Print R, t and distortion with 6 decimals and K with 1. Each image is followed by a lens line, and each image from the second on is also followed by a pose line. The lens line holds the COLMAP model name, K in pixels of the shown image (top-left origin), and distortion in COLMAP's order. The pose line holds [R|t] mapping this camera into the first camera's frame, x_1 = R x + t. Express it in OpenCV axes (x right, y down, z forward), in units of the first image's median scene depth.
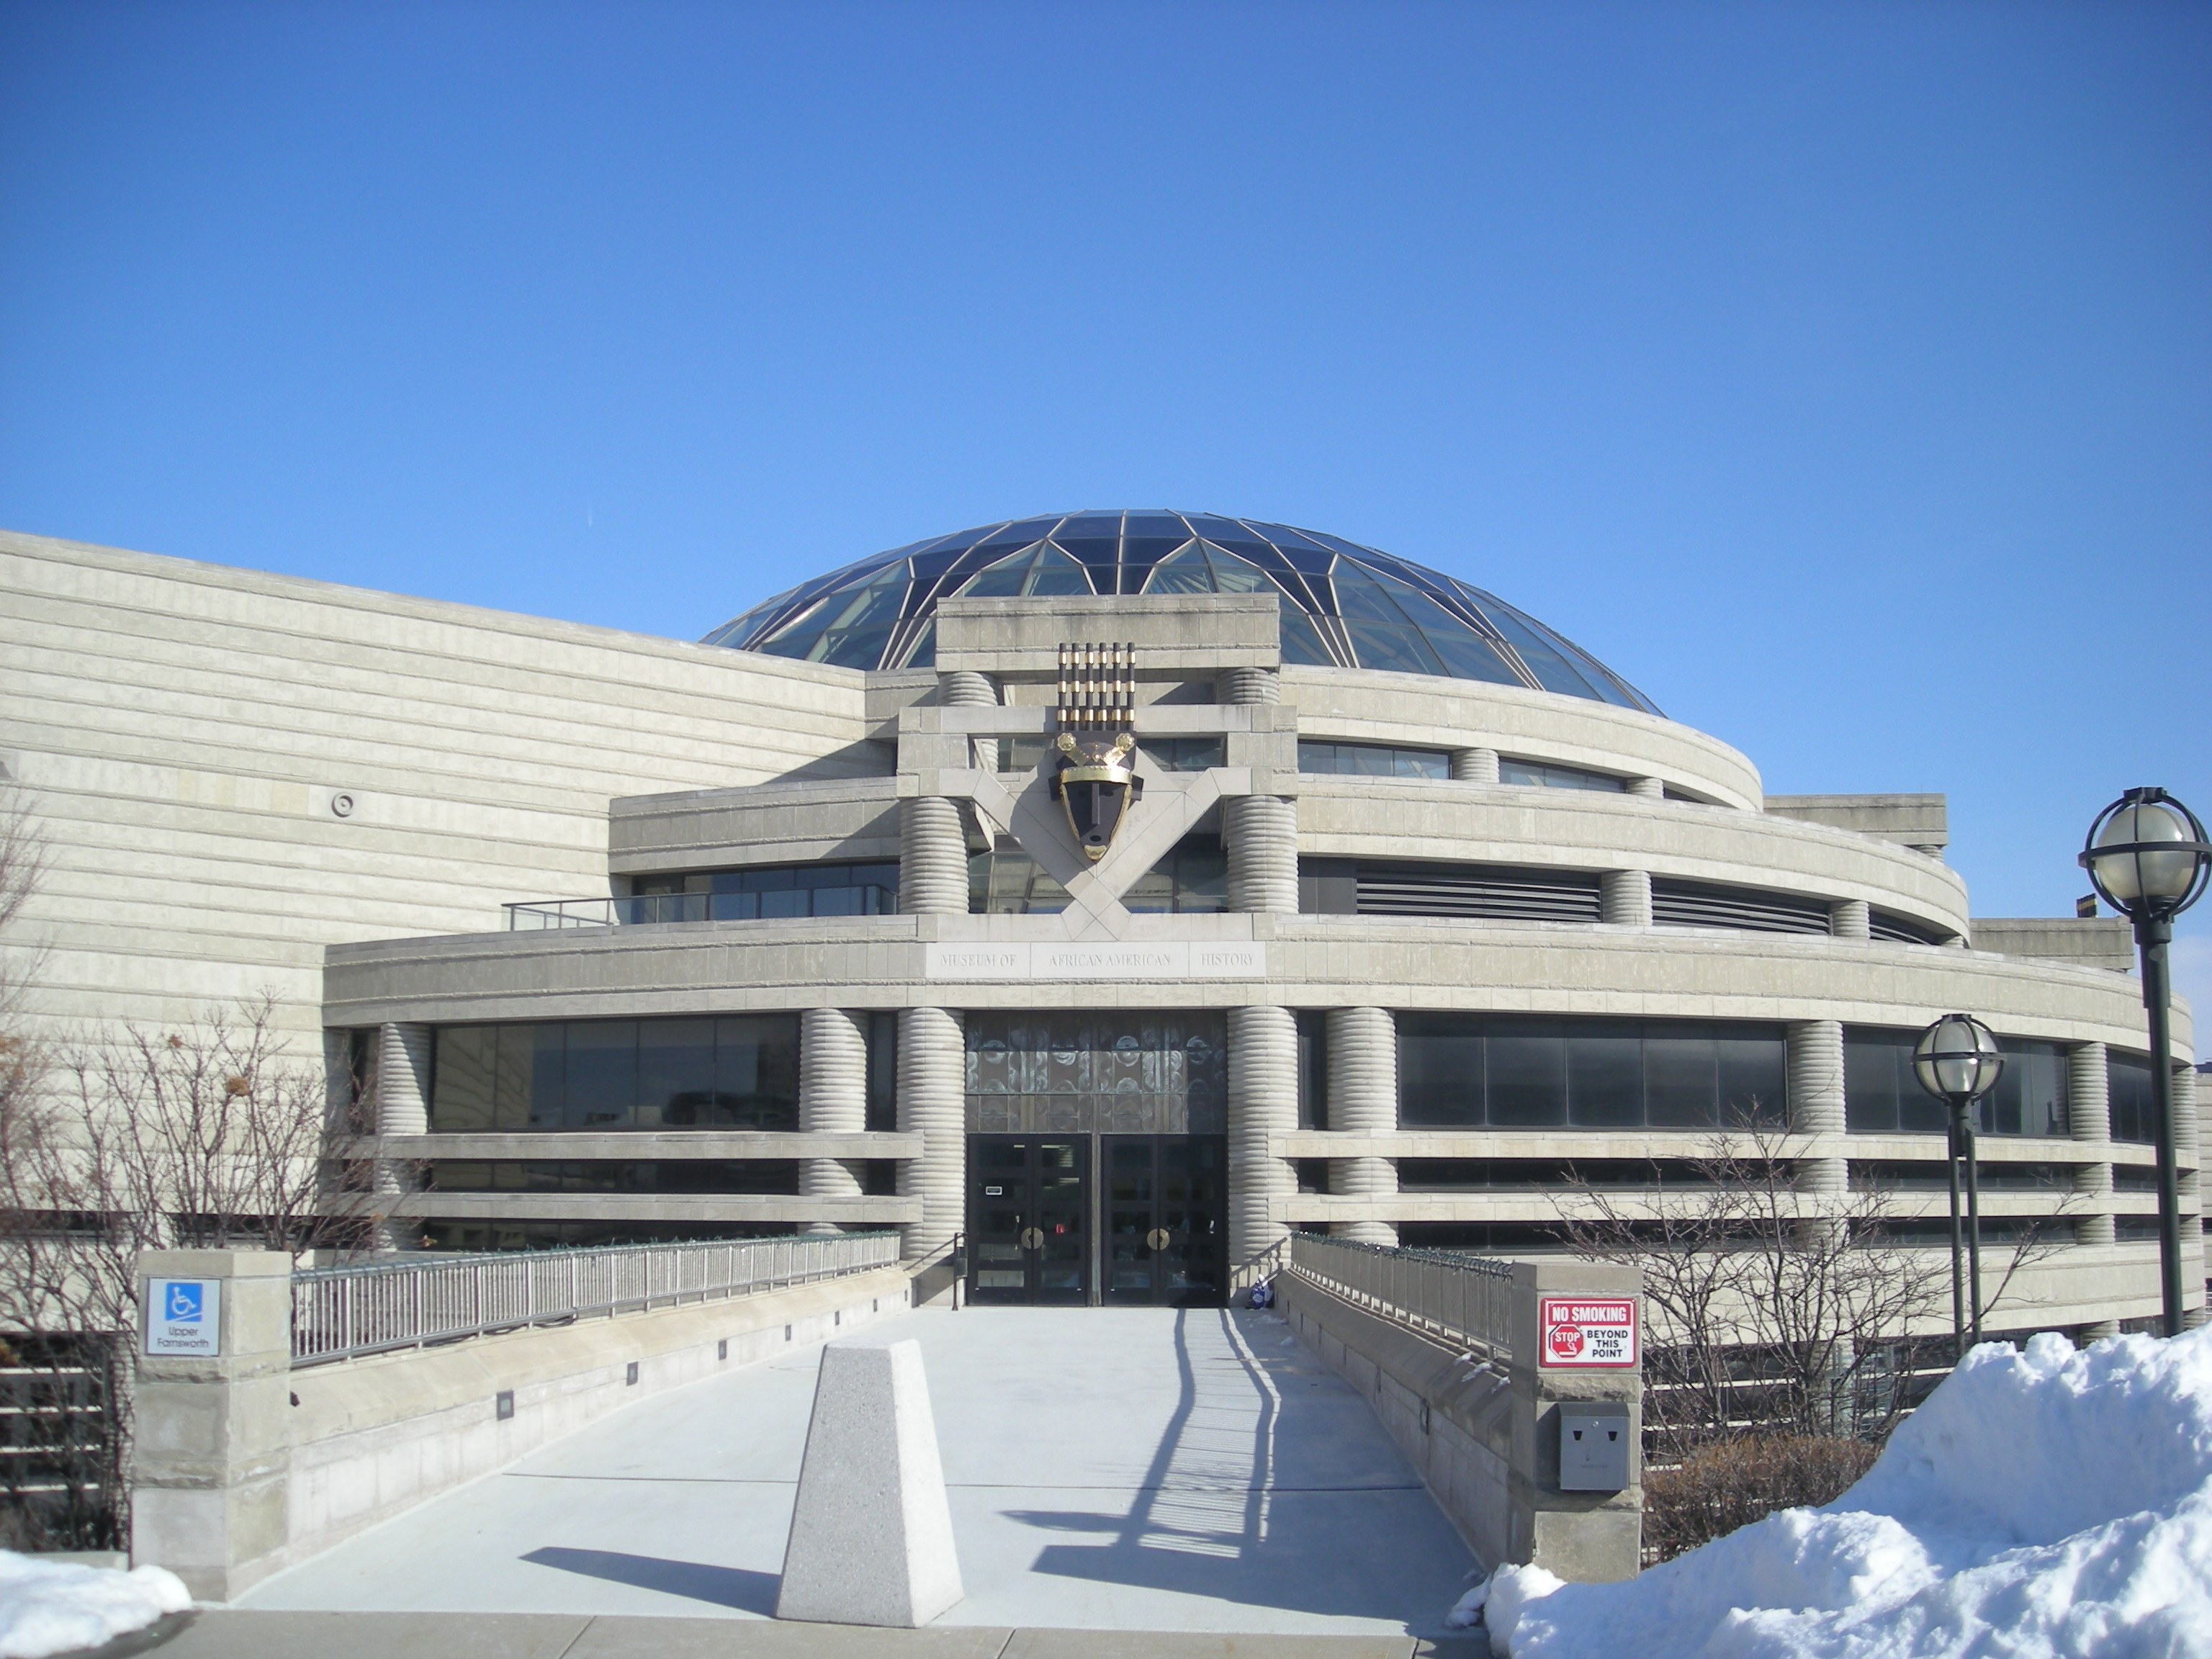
lens RADIAL K [[2221.0, 0, 1106.0], [0, 2221.0, 829.5], [0, 0, 1]] dist [-0.189079, 0.136671]
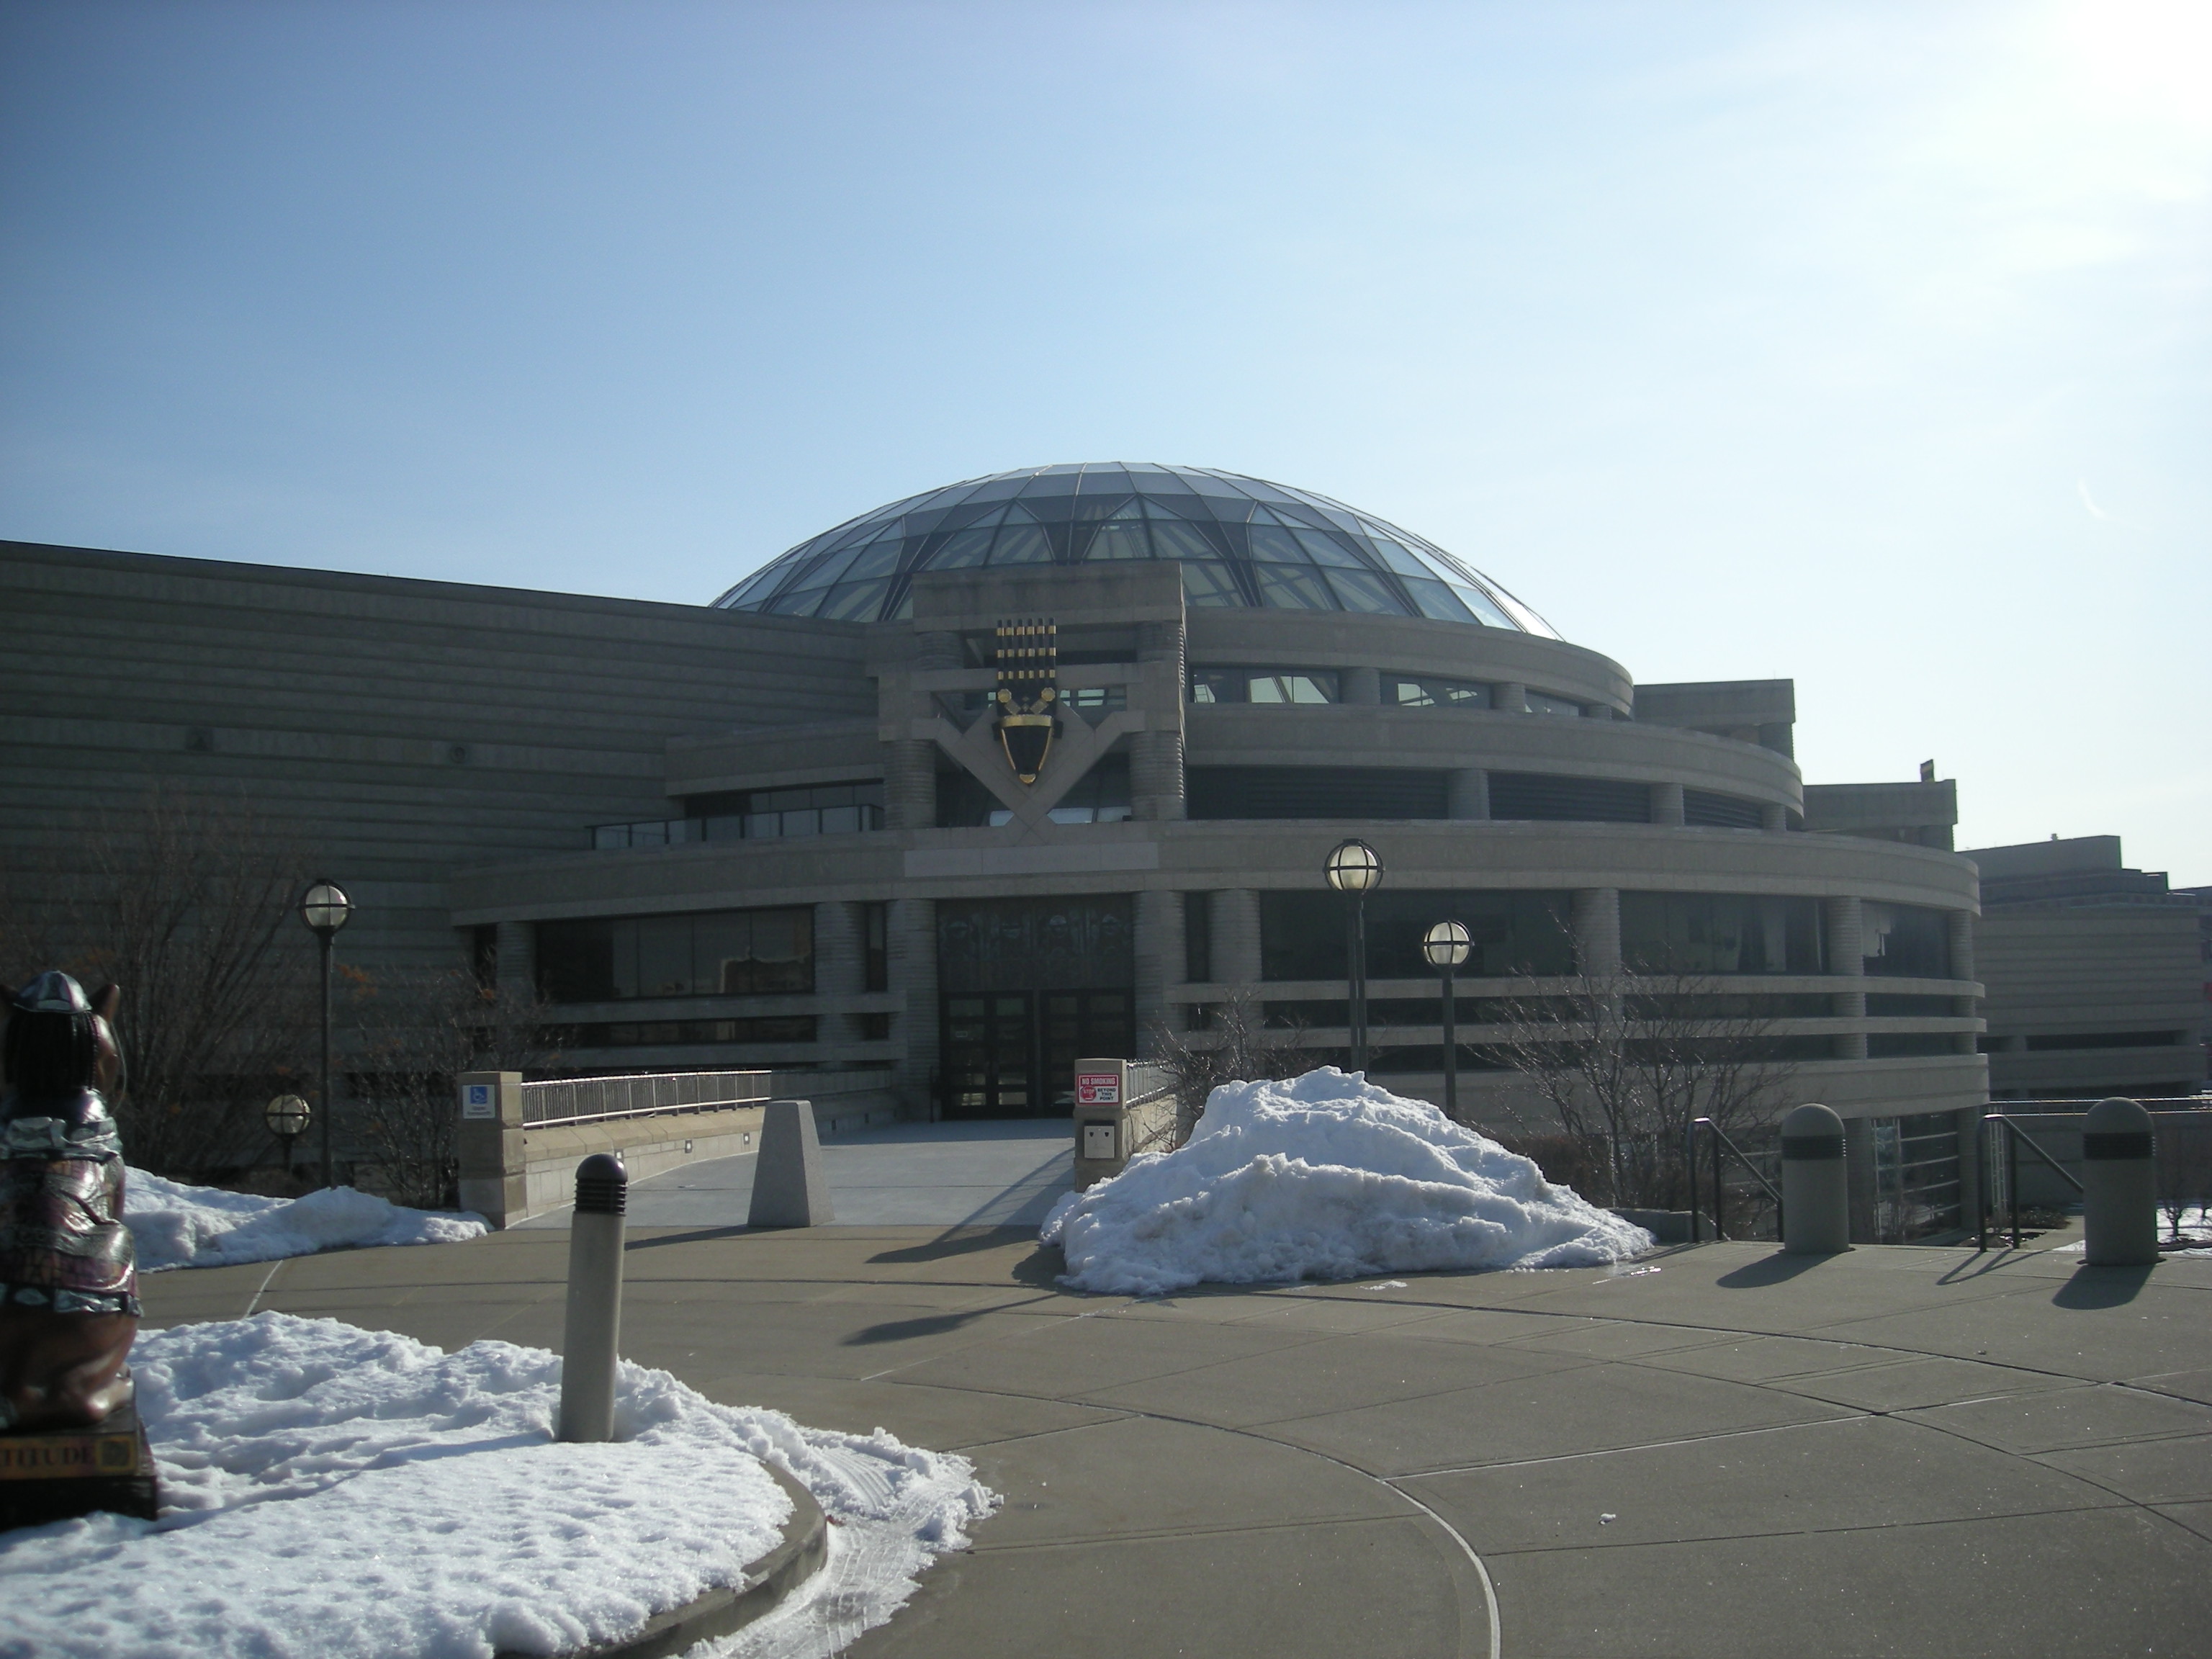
lens RADIAL K [[2221.0, 0, 1106.0], [0, 2221.0, 829.5], [0, 0, 1]] dist [-0.189079, 0.136671]
pose [[0.999124, -0.030726, -0.028396, 0.073017], [0.032646, 0.997023, 0.069855, -0.047444], [0.026165, -0.070721, 0.997153, -0.304869]]
